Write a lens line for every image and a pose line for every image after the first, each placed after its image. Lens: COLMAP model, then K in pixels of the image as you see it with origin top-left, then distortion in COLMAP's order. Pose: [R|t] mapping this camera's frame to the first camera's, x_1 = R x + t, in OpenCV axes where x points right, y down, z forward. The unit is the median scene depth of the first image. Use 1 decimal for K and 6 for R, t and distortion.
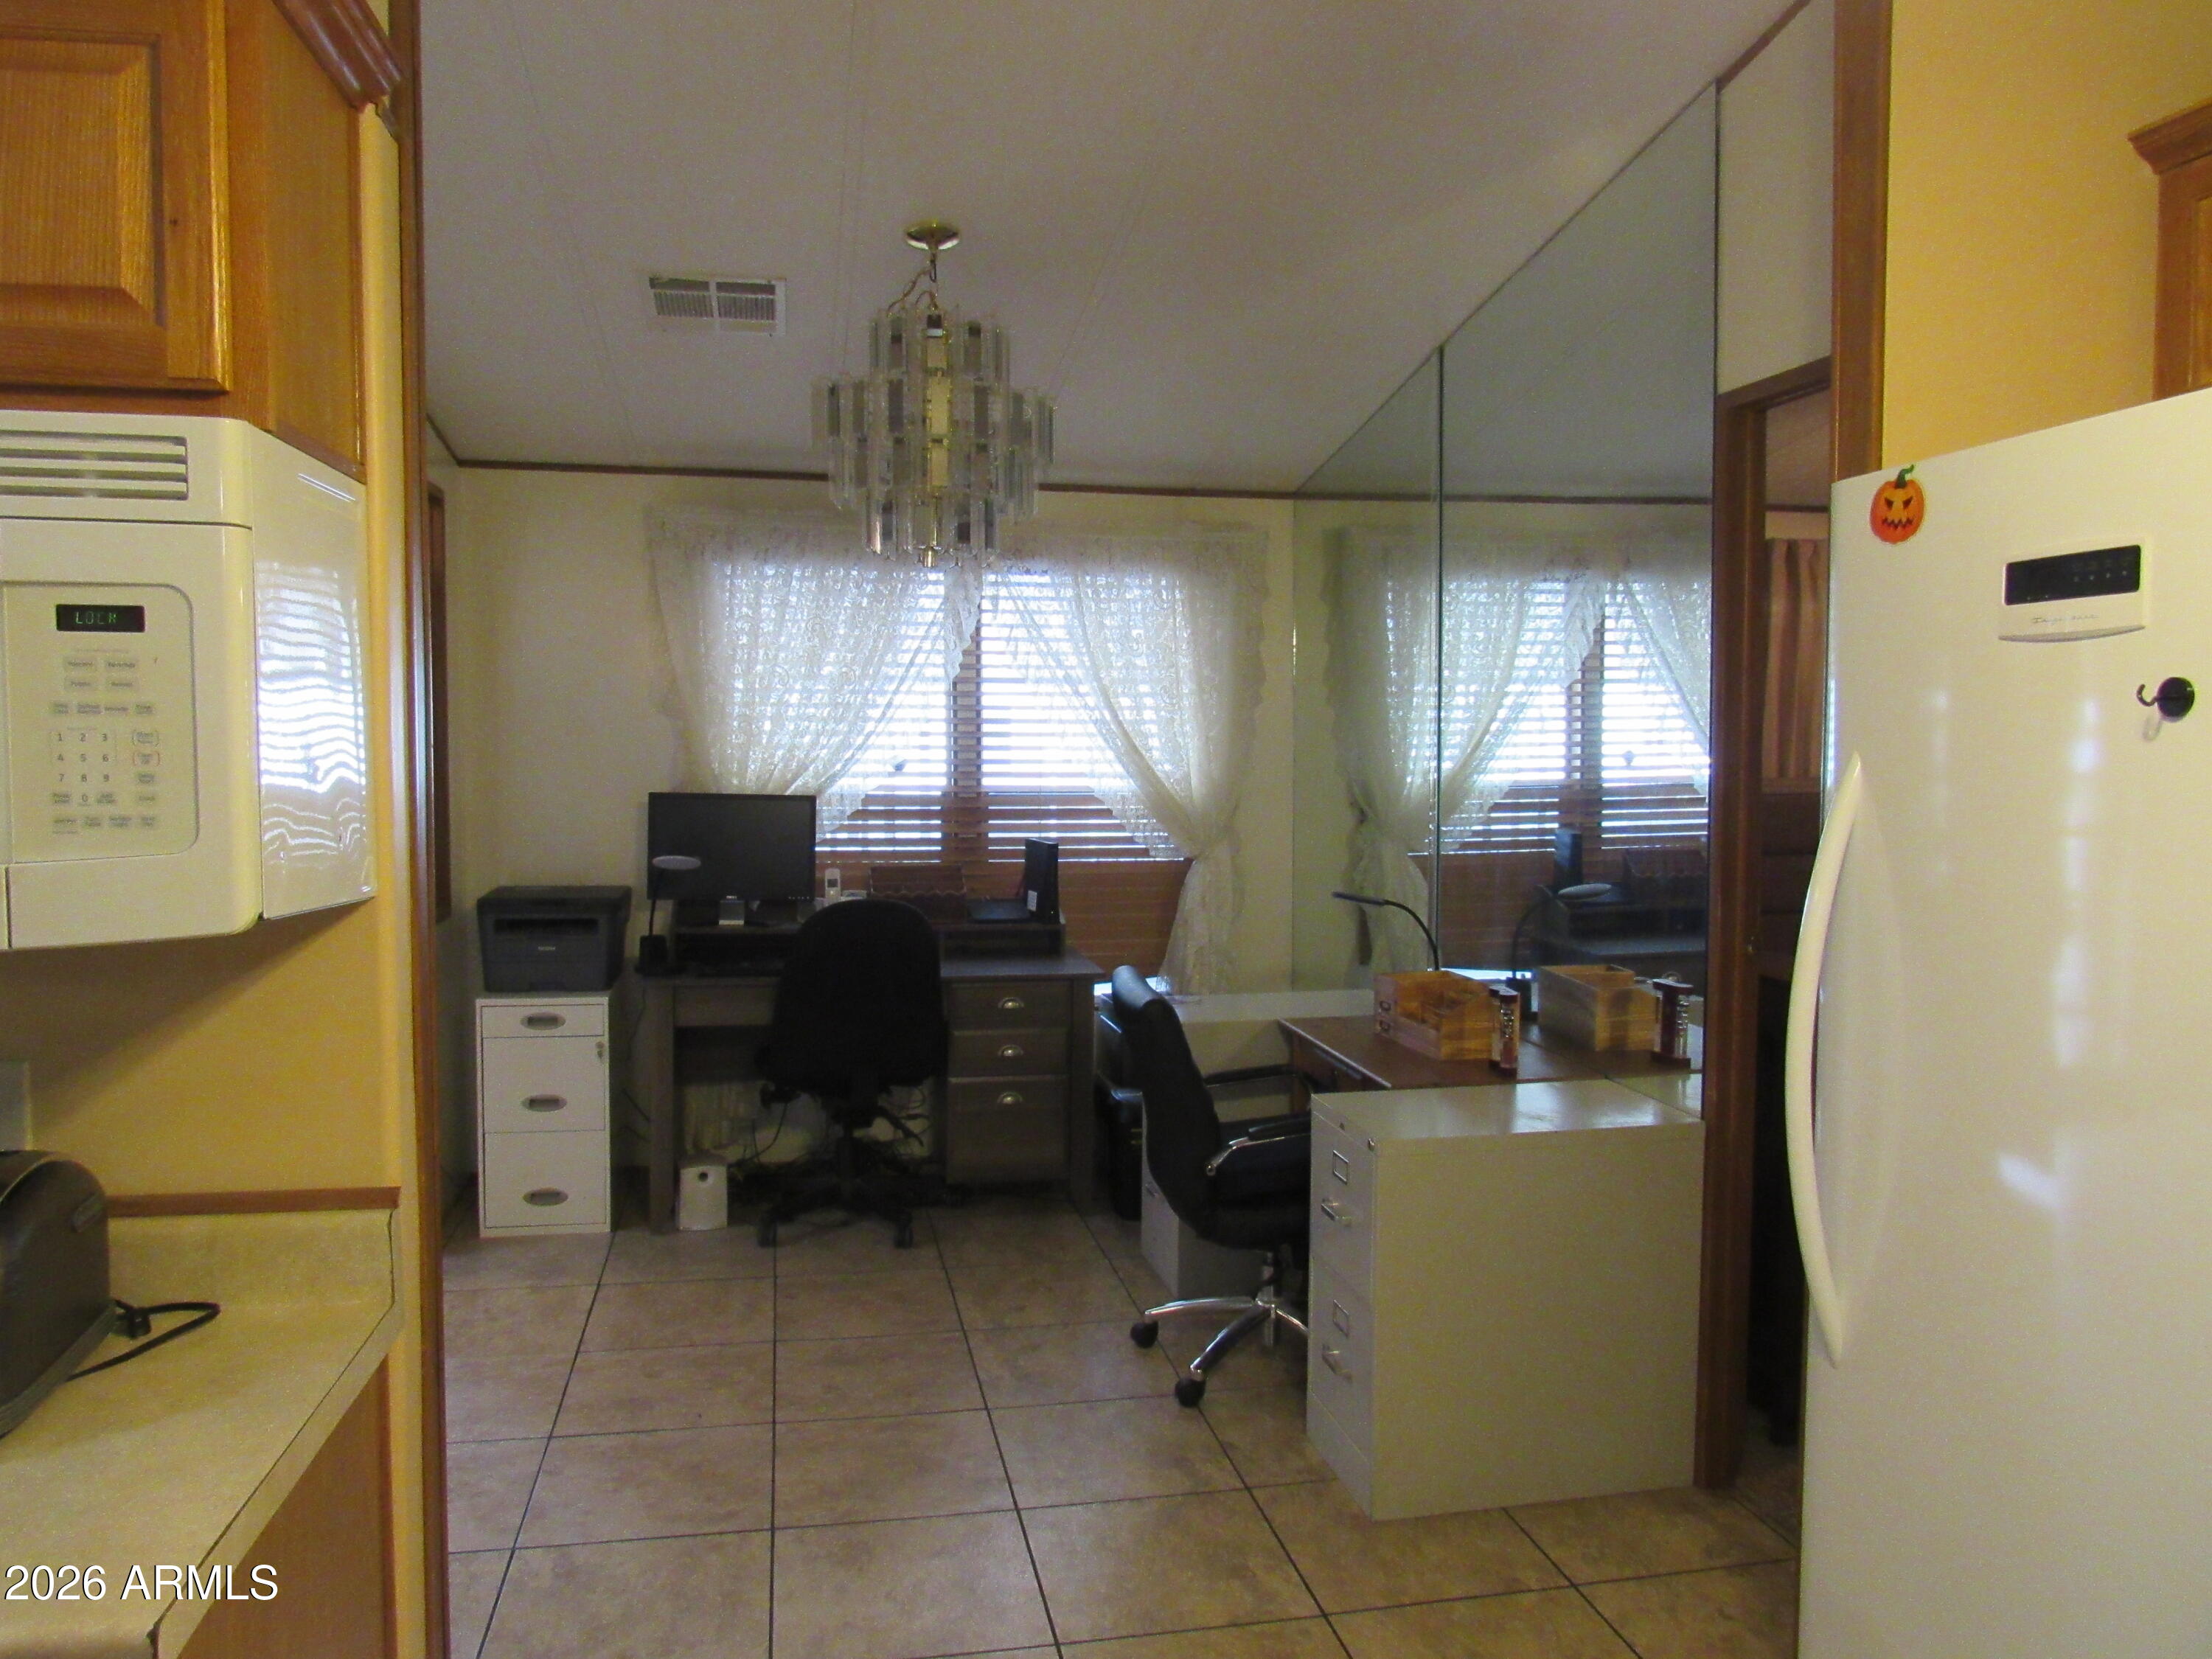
lens RADIAL K [[1569.6, 0, 1108.5], [0, 1569.6, 808.1], [0, 0, 1]] dist [-0.003200, -0.002854]
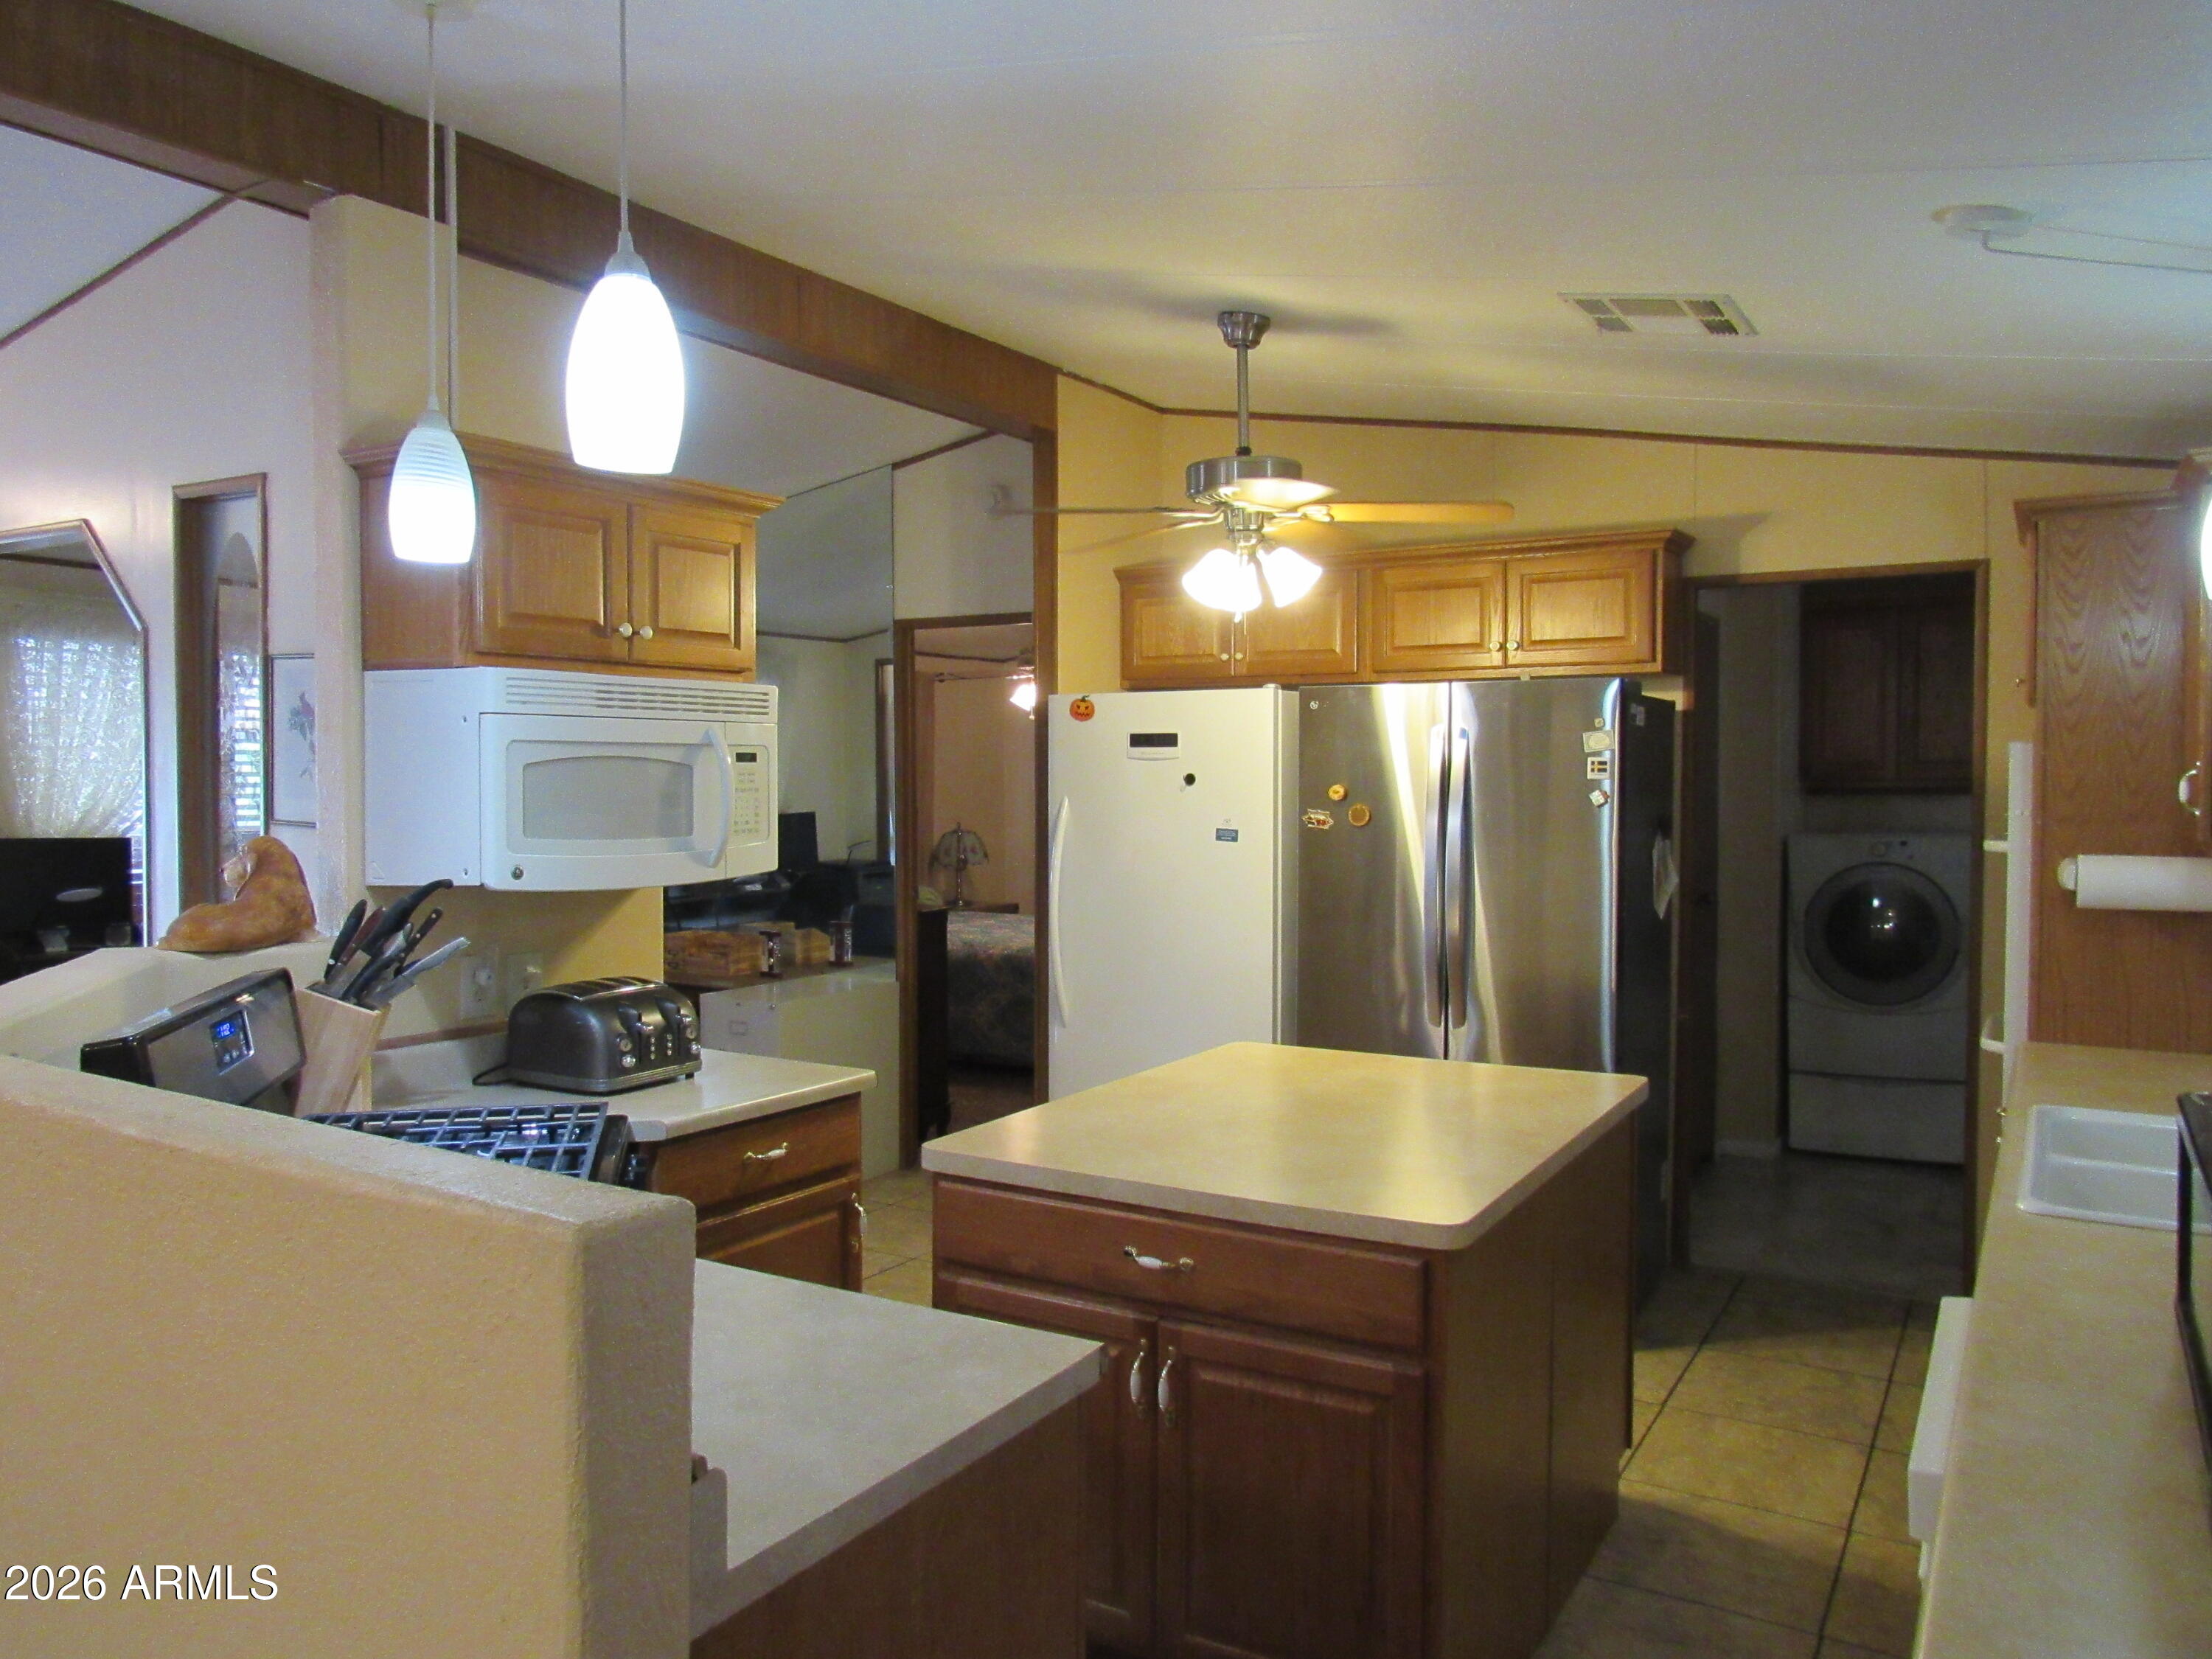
lens RADIAL K [[1569.6, 0, 1108.5], [0, 1569.6, 808.1], [0, 0, 1]] dist [-0.003200, -0.002854]
pose [[0.665915, -0.019289, 0.745778, -1.572491], [0.035844, 0.999338, -0.006158, 0.005790], [-0.745166, 0.030833, 0.666166, -0.907948]]
